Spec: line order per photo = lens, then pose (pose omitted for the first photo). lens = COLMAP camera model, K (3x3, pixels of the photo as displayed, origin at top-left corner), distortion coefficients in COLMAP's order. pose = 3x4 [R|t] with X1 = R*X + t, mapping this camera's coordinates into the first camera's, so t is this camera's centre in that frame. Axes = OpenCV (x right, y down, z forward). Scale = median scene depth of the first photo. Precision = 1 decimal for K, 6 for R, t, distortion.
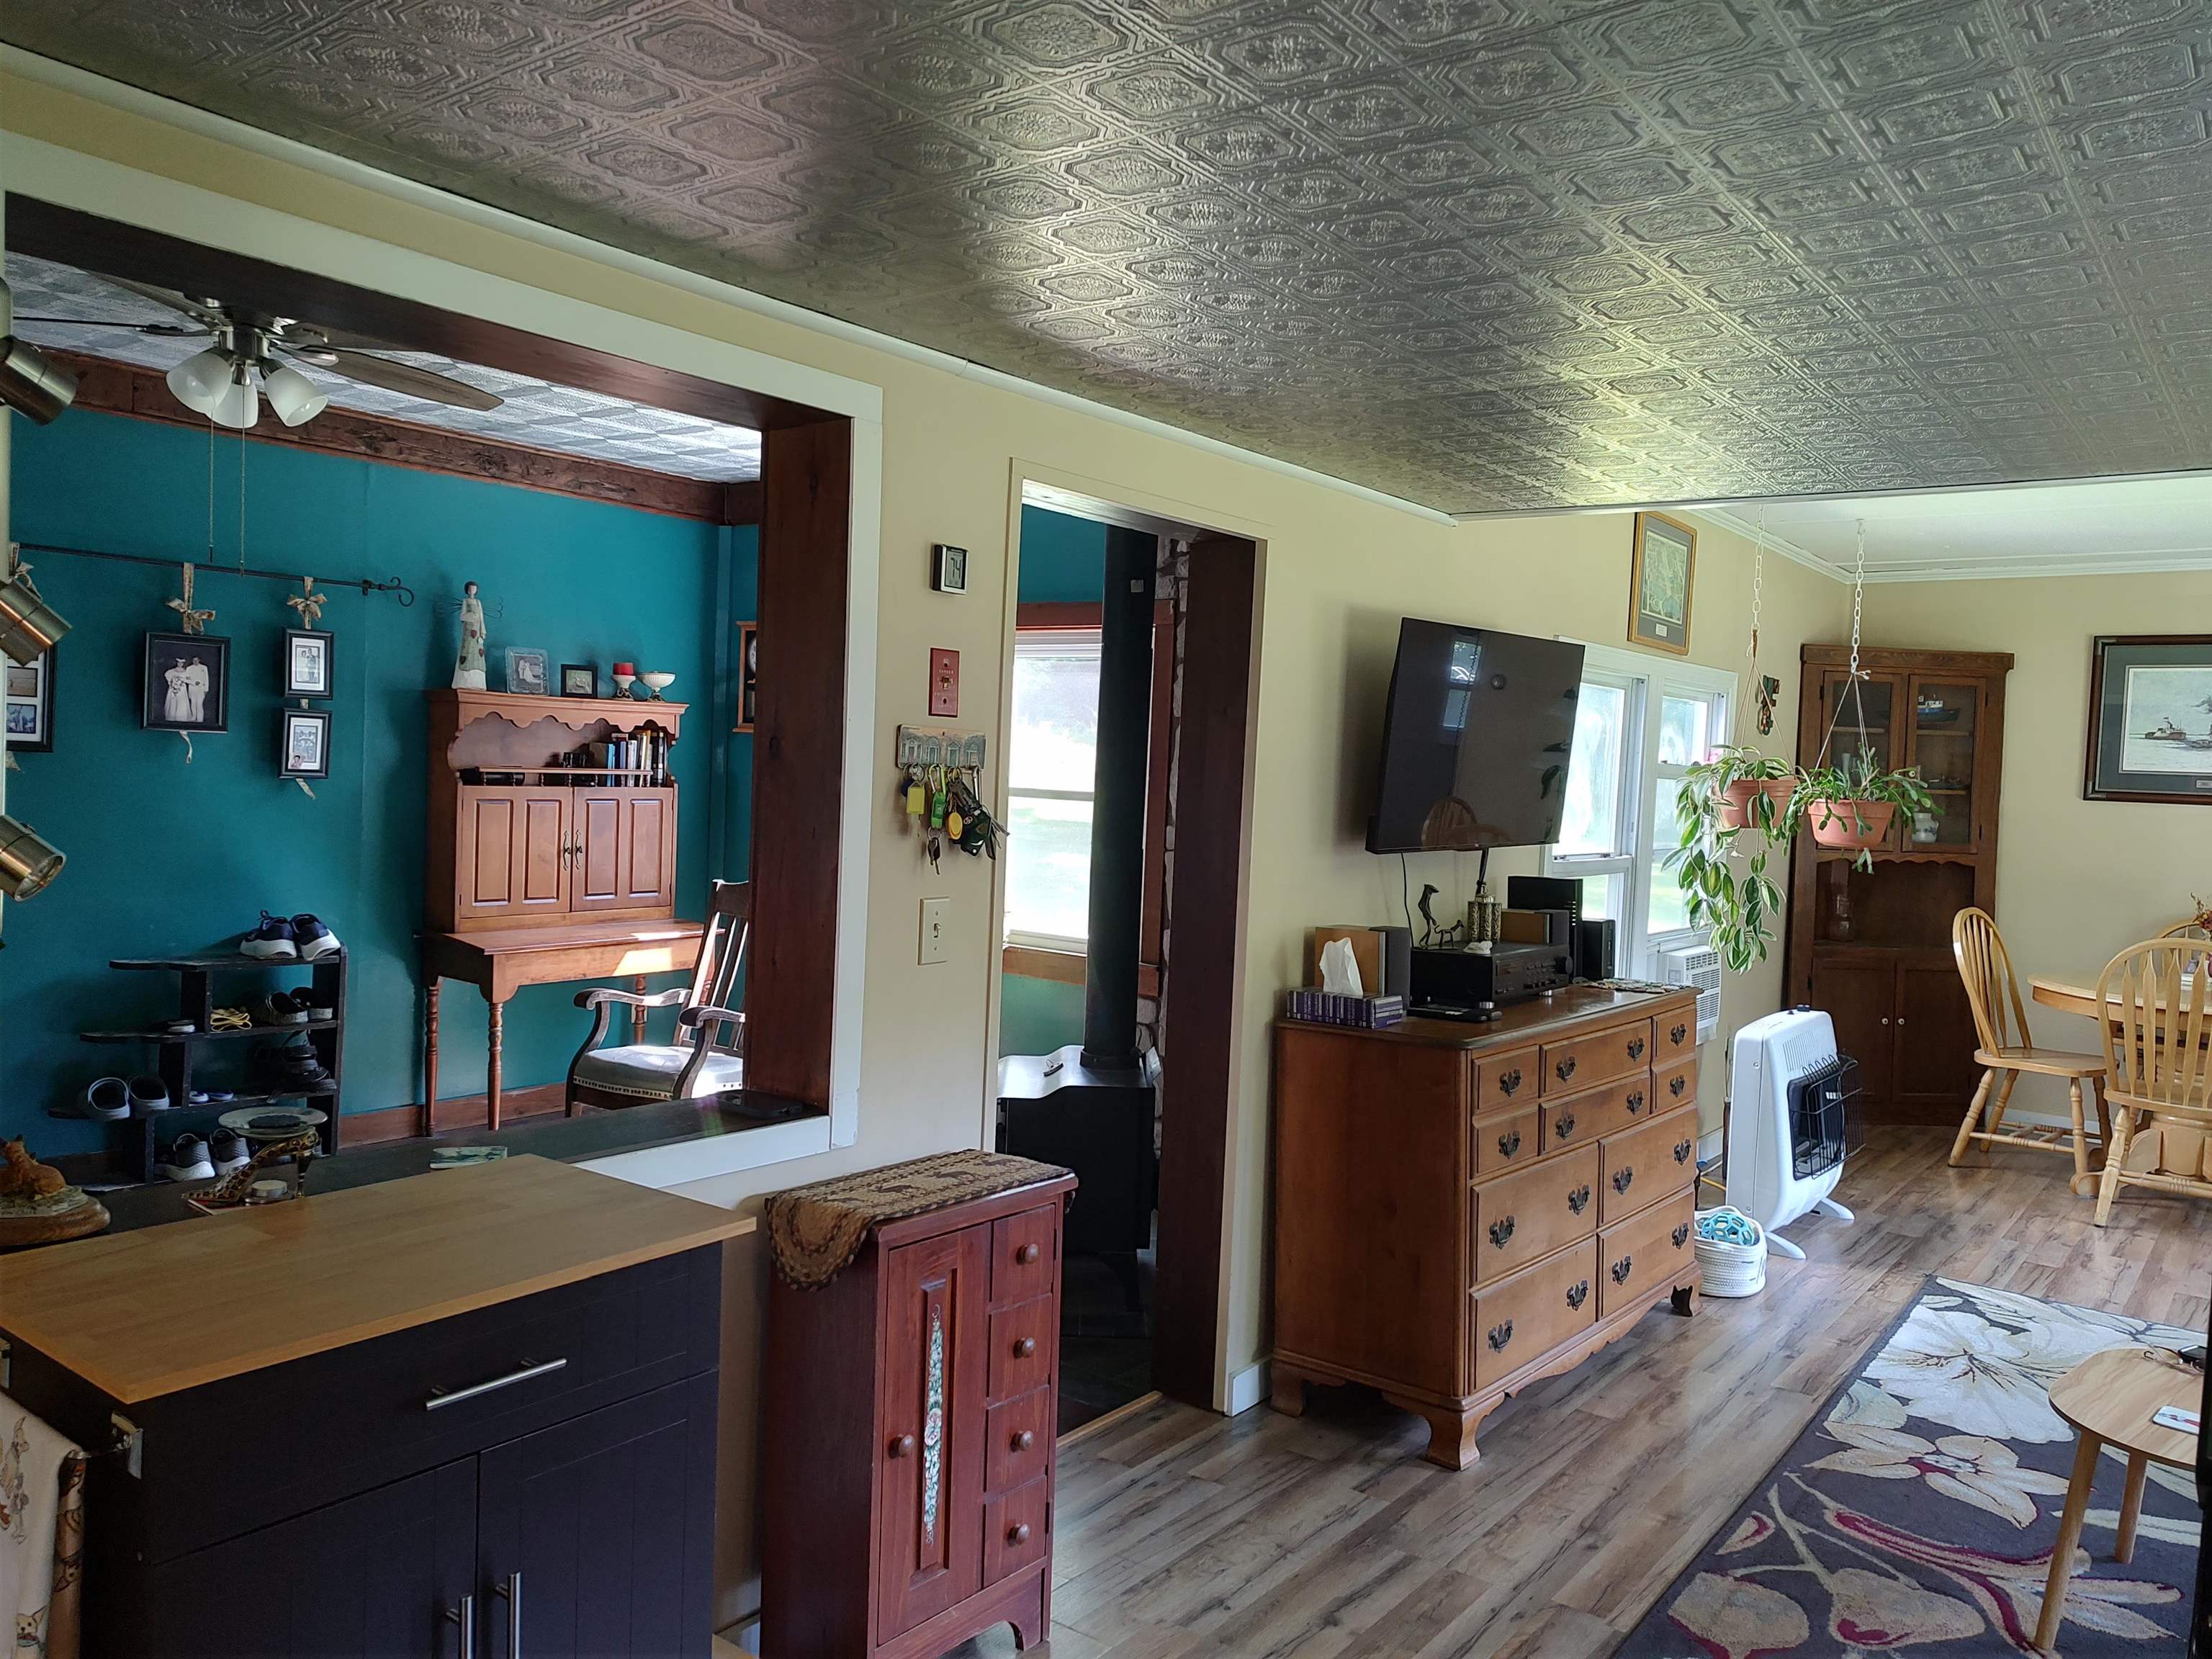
lens RADIAL K [[1566.7, 0, 1140.0], [0, 1566.7, 824.3], [0, 0, 1]] dist [0.037399, -0.027965]
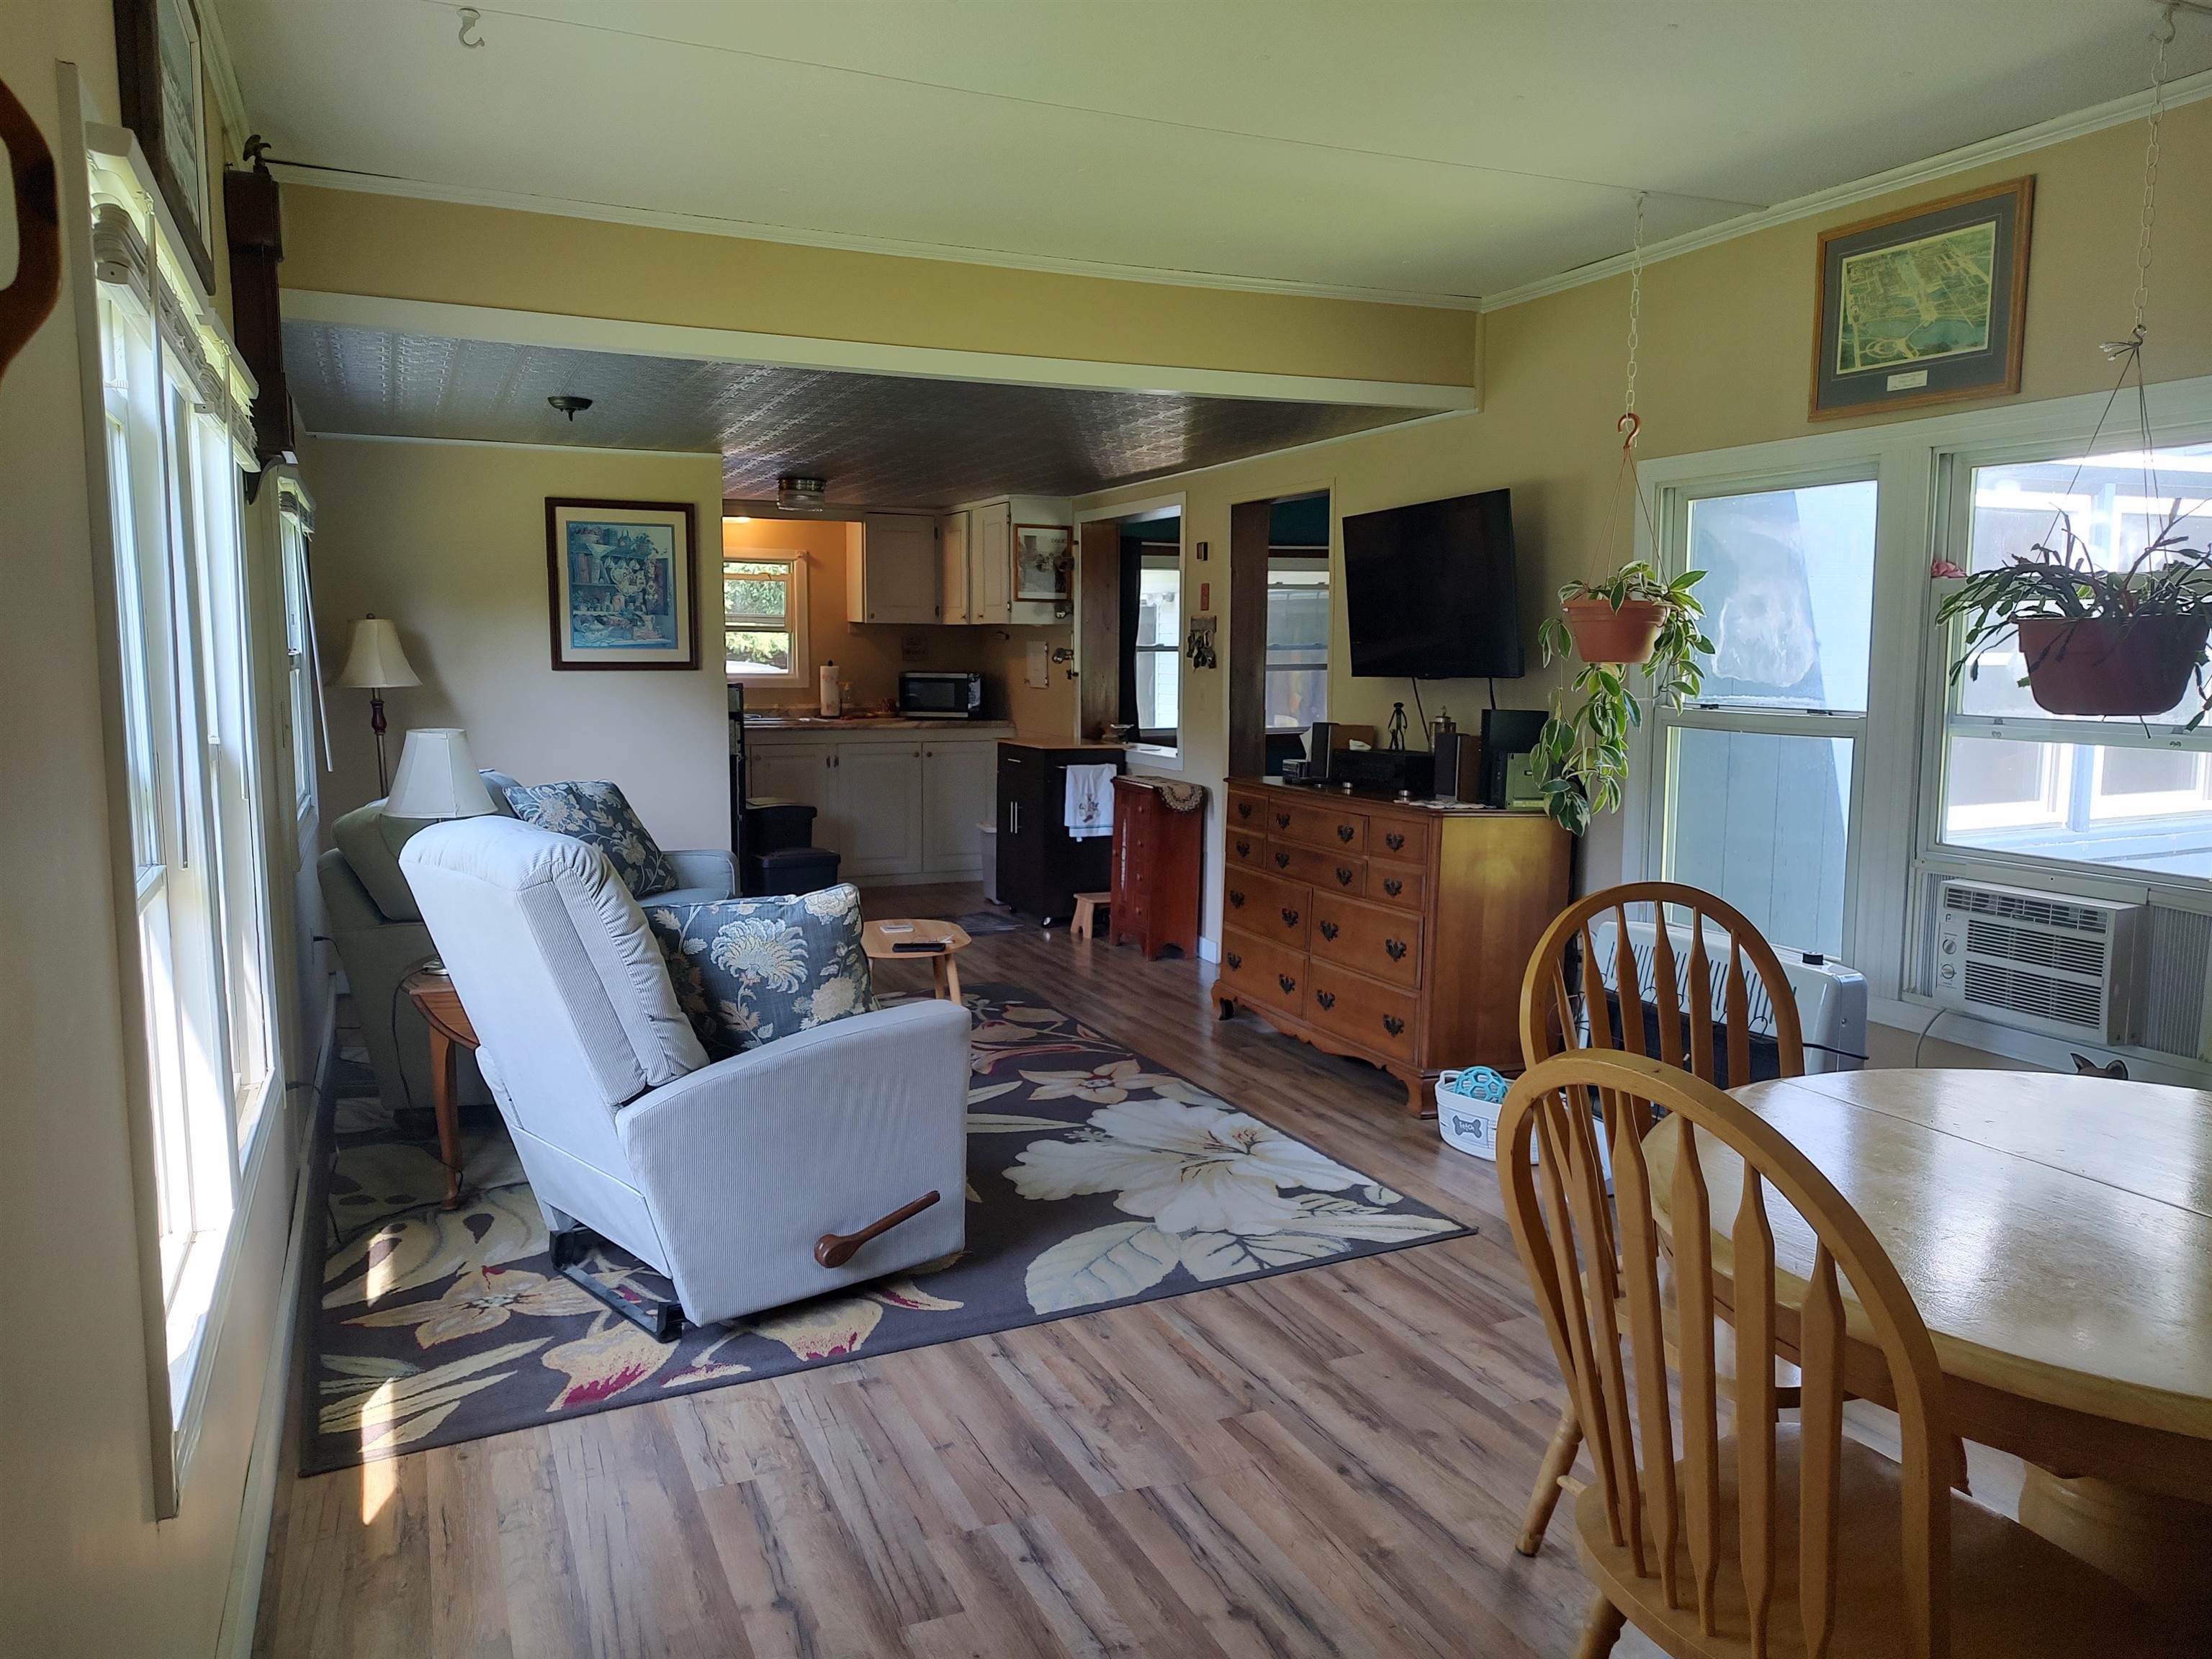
lens RADIAL K [[1566.7, 0, 1105.2], [0, 1566.7, 817.5], [0, 0, 1]] dist [0.037399, -0.027965]
pose [[-0.469265, 0.055613, -0.881304, 1.397662], [-0.057401, 0.993983, 0.093288, 0.023252], [0.881190, 0.094364, -0.463249, 1.311673]]
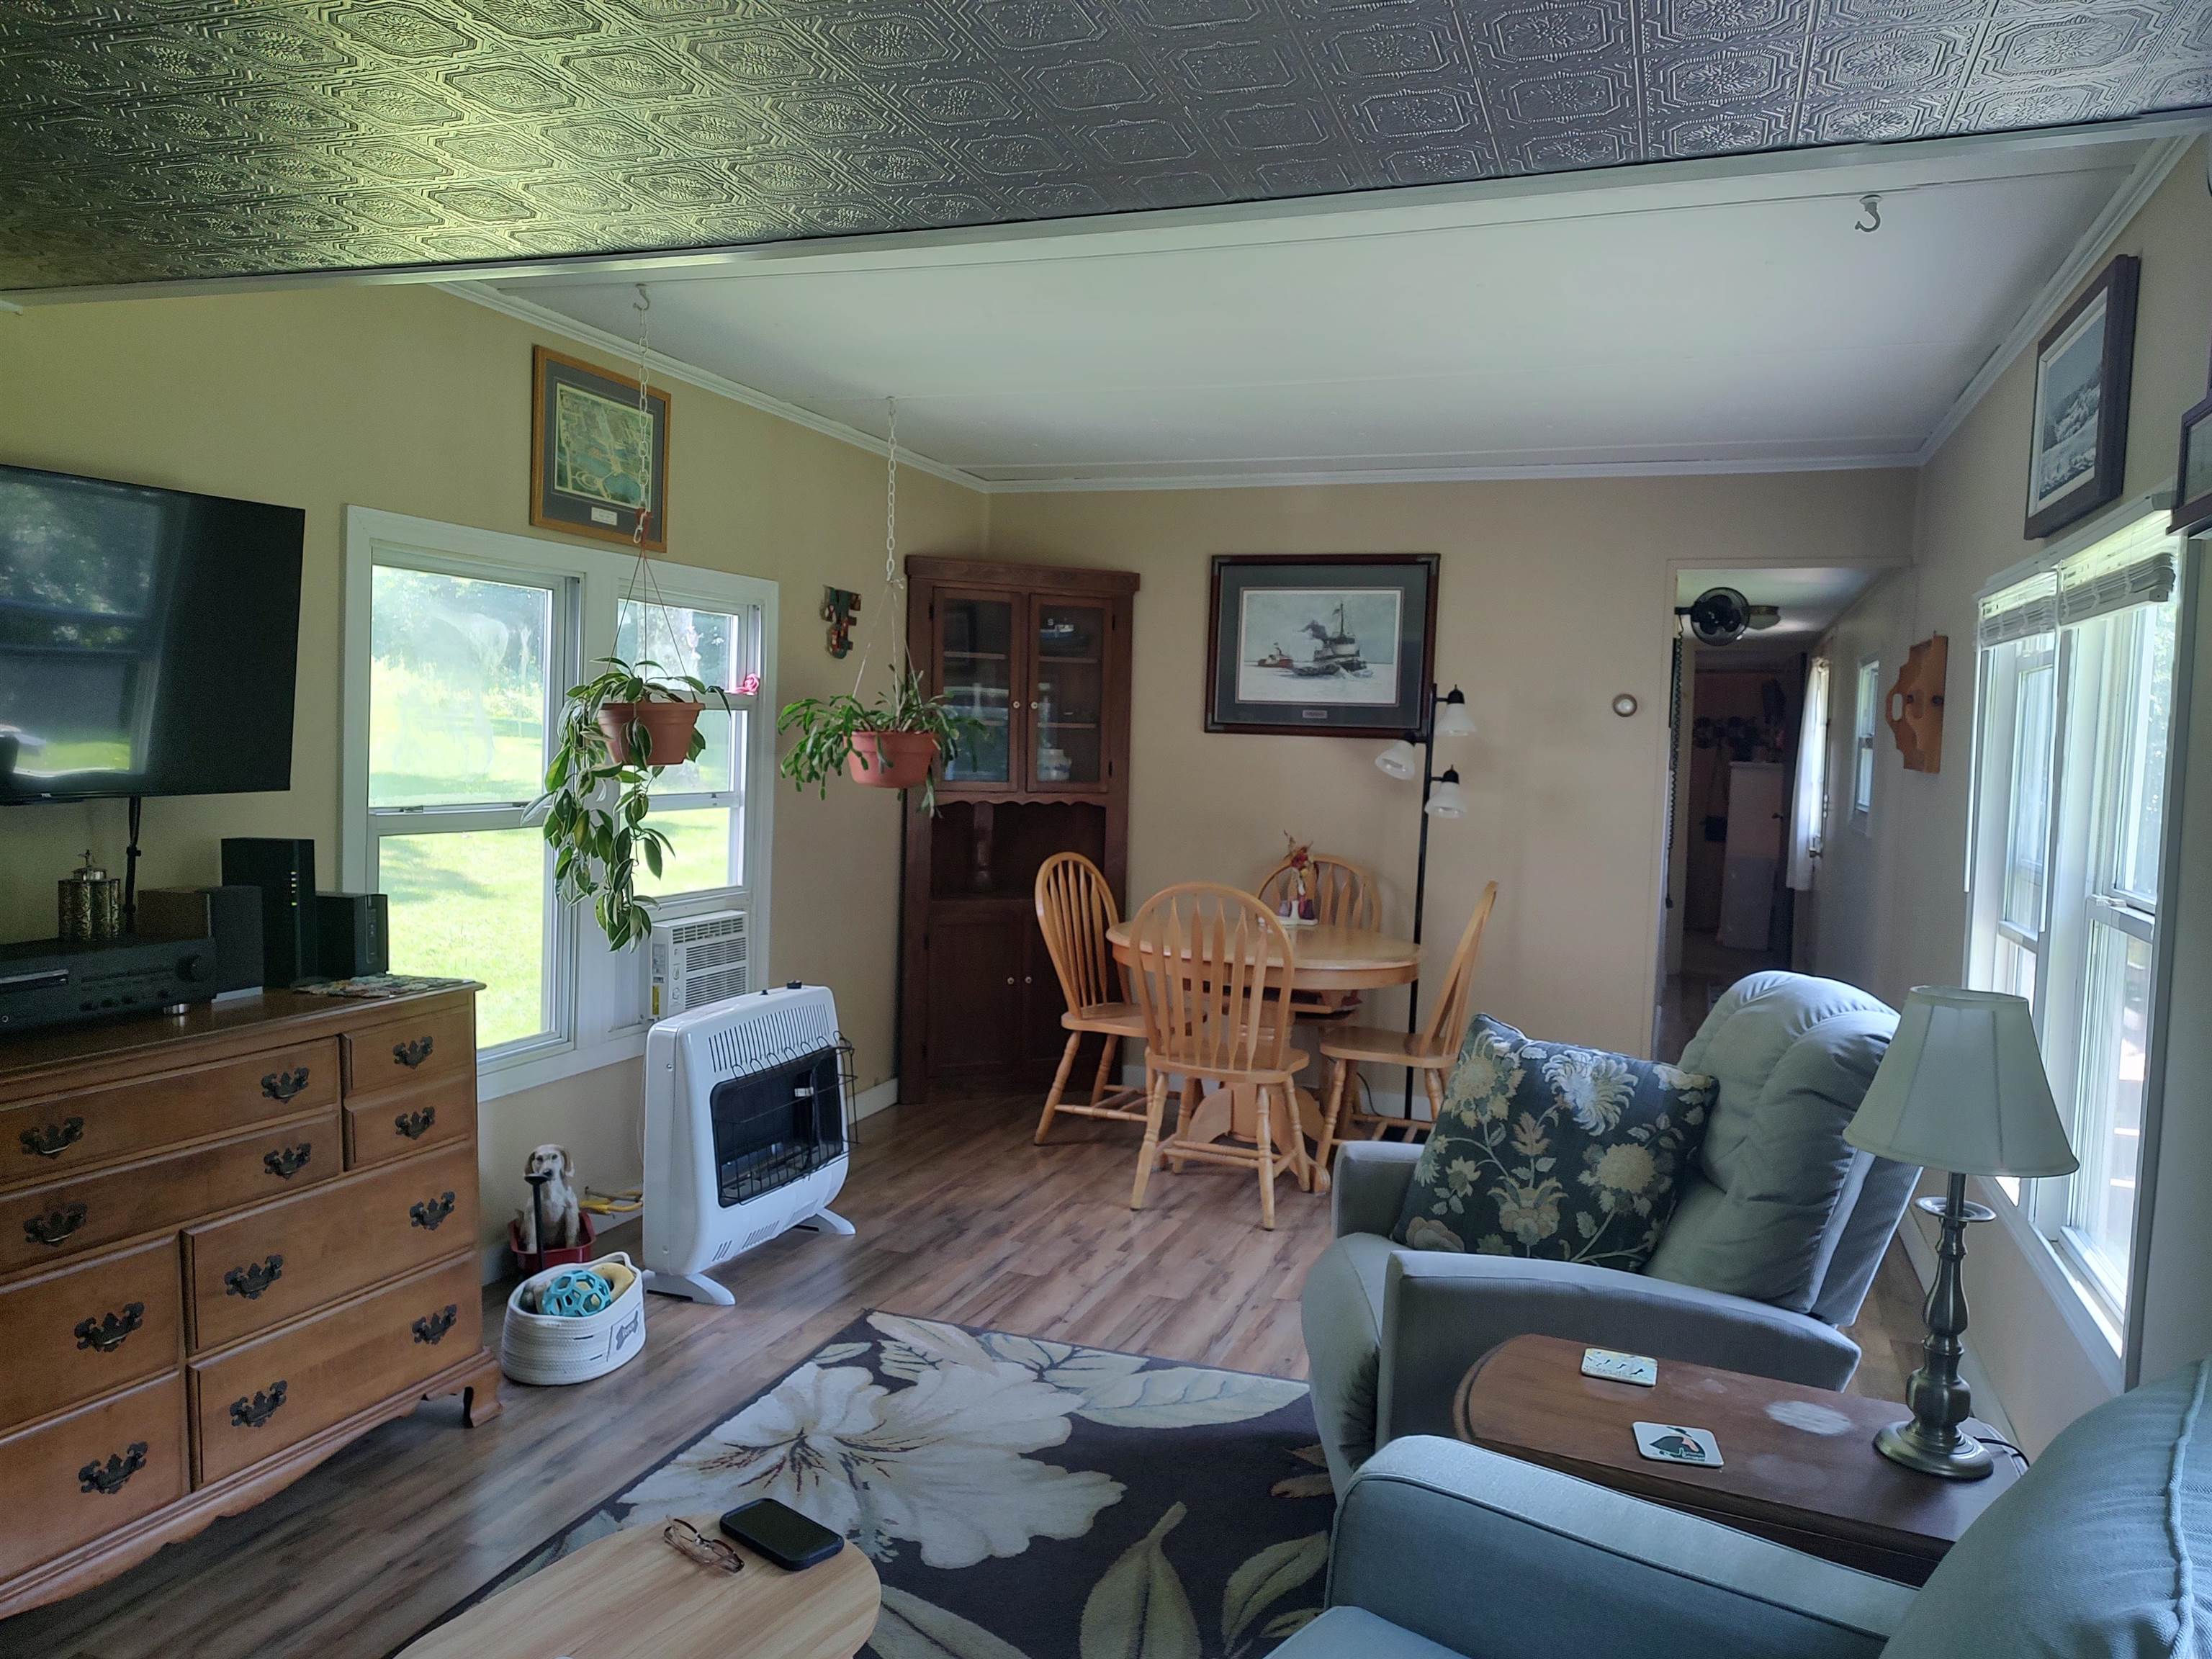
lens RADIAL K [[1566.7, 0, 1115.3], [0, 1566.7, 832.5], [0, 0, 1]] dist [0.037399, -0.027965]
pose [[0.954557, -0.028395, 0.296671, 0.429402], [0.017532, 0.999077, 0.039212, 0.009910], [-0.297511, -0.032229, 0.954174, 0.215060]]
